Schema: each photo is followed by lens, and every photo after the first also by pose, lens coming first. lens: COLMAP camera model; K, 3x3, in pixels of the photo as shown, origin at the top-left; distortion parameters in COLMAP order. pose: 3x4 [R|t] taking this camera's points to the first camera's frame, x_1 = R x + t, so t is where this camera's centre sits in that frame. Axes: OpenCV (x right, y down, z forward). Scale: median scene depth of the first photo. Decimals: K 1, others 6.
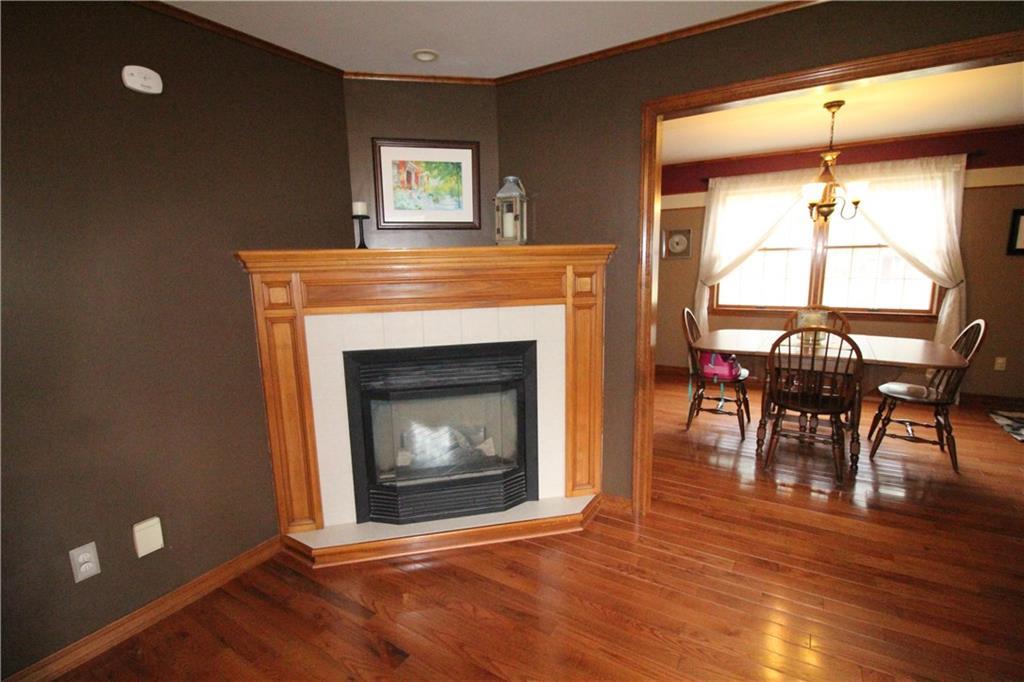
lens RADIAL K [[474.8, 0, 511.9], [0, 474.8, 341.7], [0, 0, 1]] dist [0.000646, -0.000013]
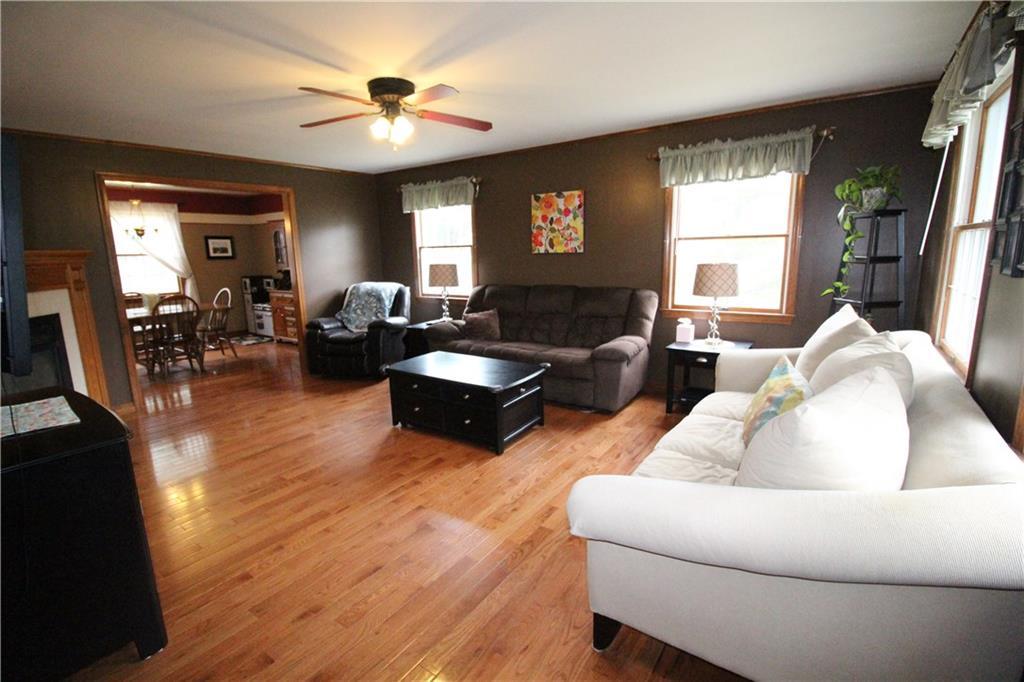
lens RADIAL K [[474.8, 0, 512.8], [0, 474.8, 339.3], [0, 0, 1]] dist [0.000646, -0.000013]
pose [[0.059550, -0.164513, 0.984576, -0.913957], [0.191224, 0.969940, 0.150502, 0.085184], [-0.979738, 0.179312, 0.089219, -0.356273]]
